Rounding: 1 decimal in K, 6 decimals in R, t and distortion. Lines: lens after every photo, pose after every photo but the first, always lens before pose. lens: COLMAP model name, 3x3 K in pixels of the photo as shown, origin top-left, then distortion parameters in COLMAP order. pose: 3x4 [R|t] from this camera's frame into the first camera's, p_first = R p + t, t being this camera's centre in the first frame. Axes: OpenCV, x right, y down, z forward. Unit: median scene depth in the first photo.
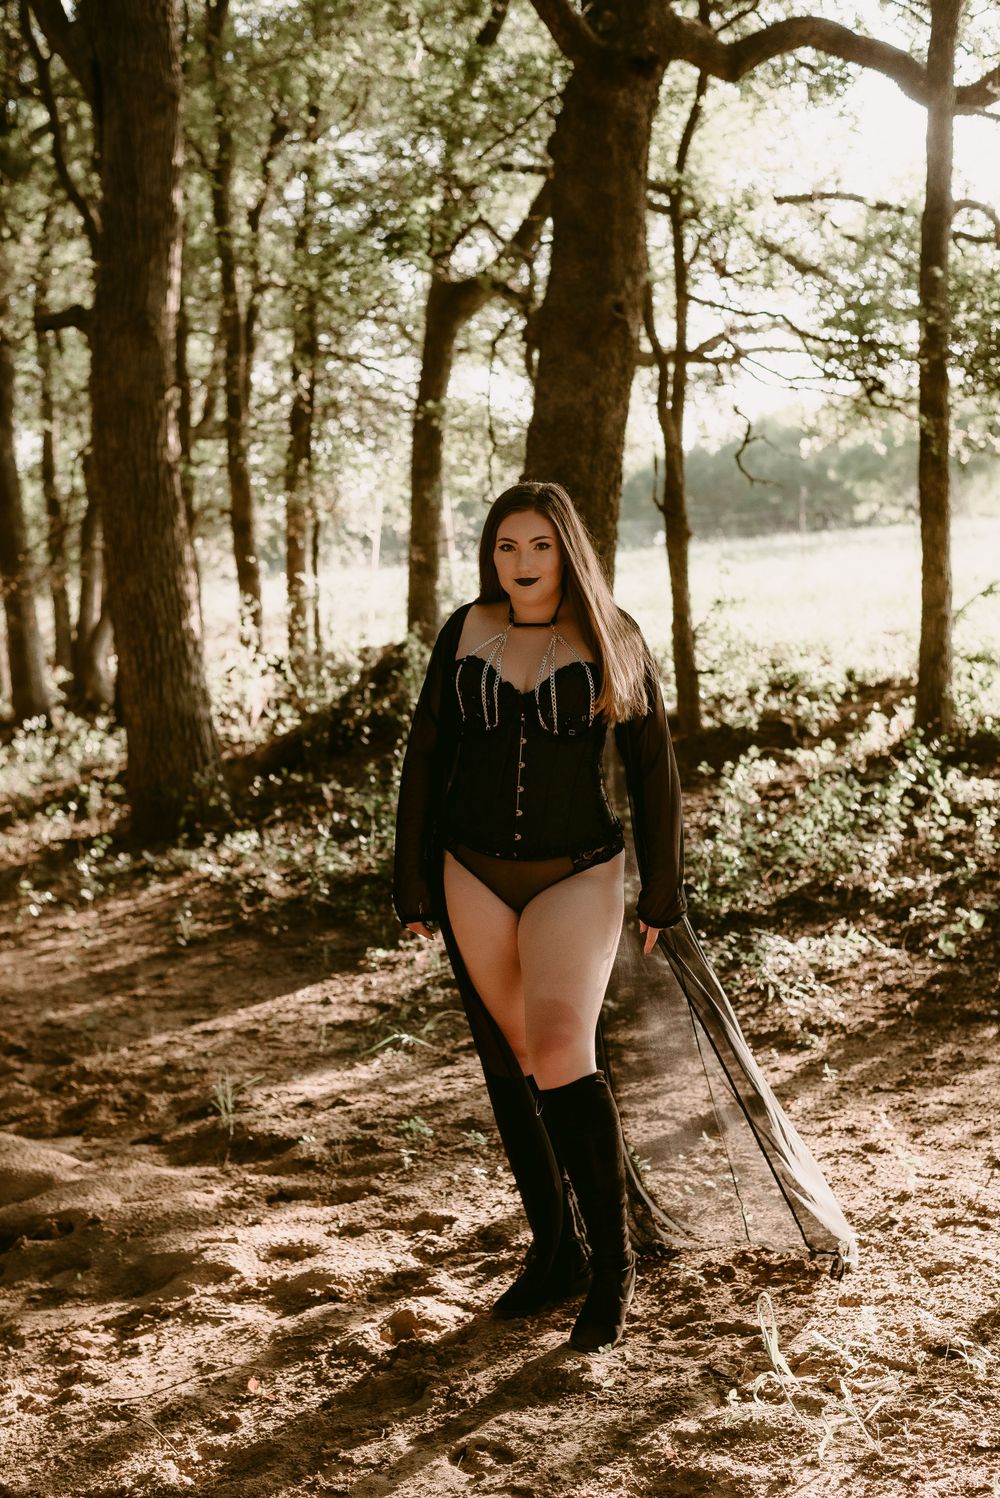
lens RADIAL K [[2266.3, 0, 495.2], [0, 2266.3, 697.9], [0, 0, 1]] dist [-0.010582, 0.094211]
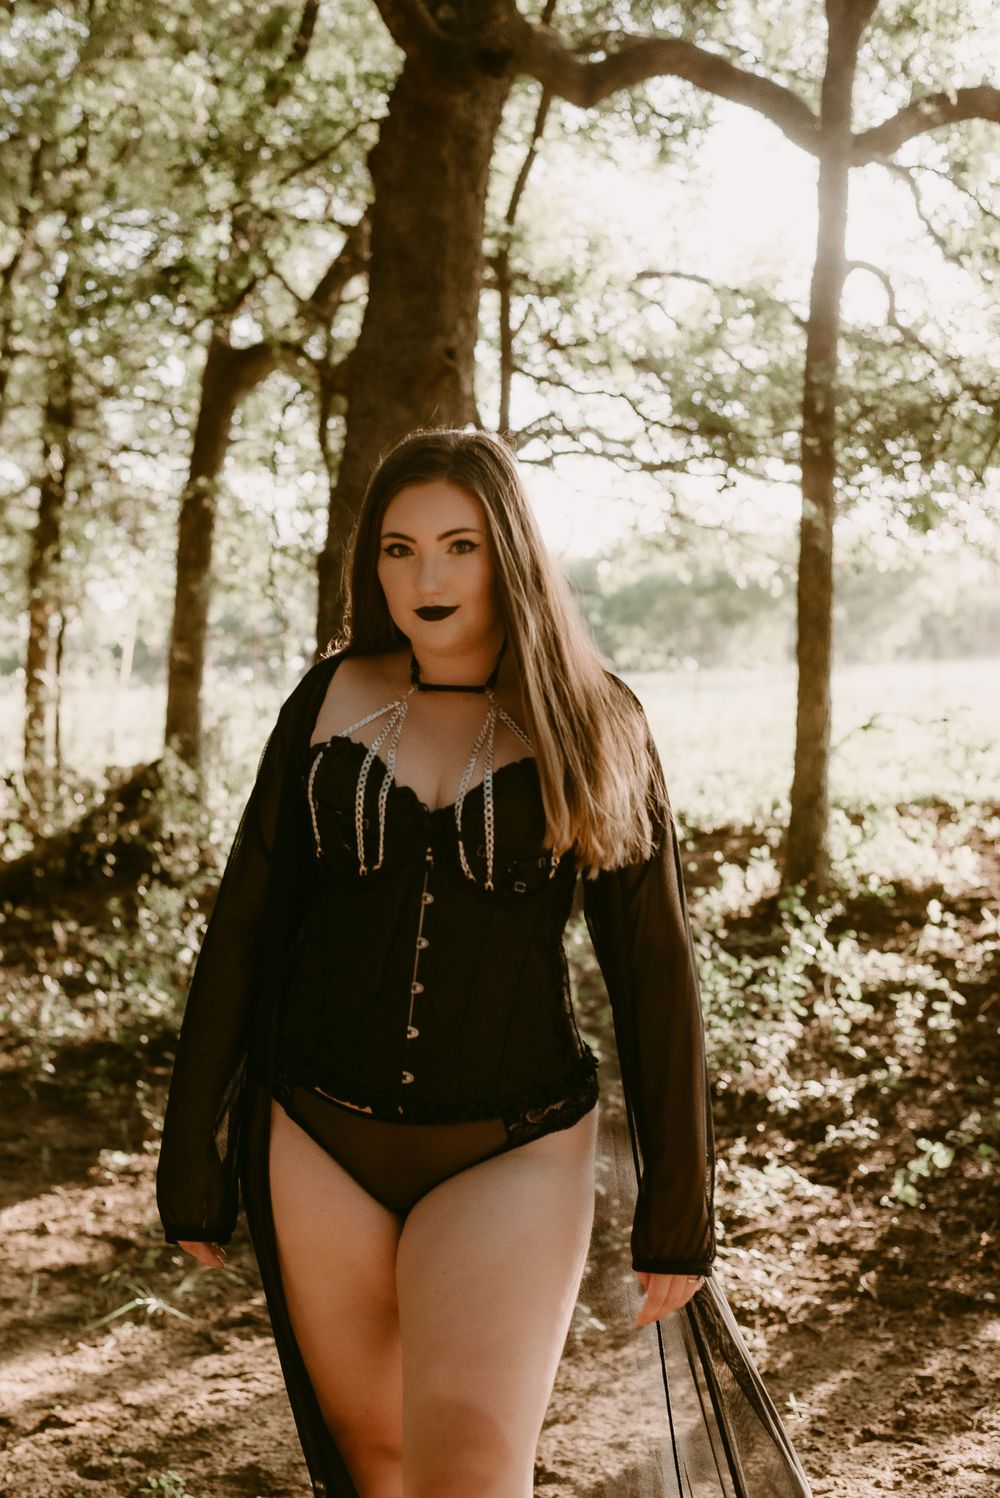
lens RADIAL K [[2231.5, 0, 442.9], [0, 2231.5, 749.9], [0, 0, 1]] dist [0.018216, 0.013960]
pose [[0.994738, 0.046285, 0.091400, -0.017767], [-0.042770, 0.998282, -0.040045, 0.002470], [-0.093096, 0.035925, 0.995009, 0.248019]]
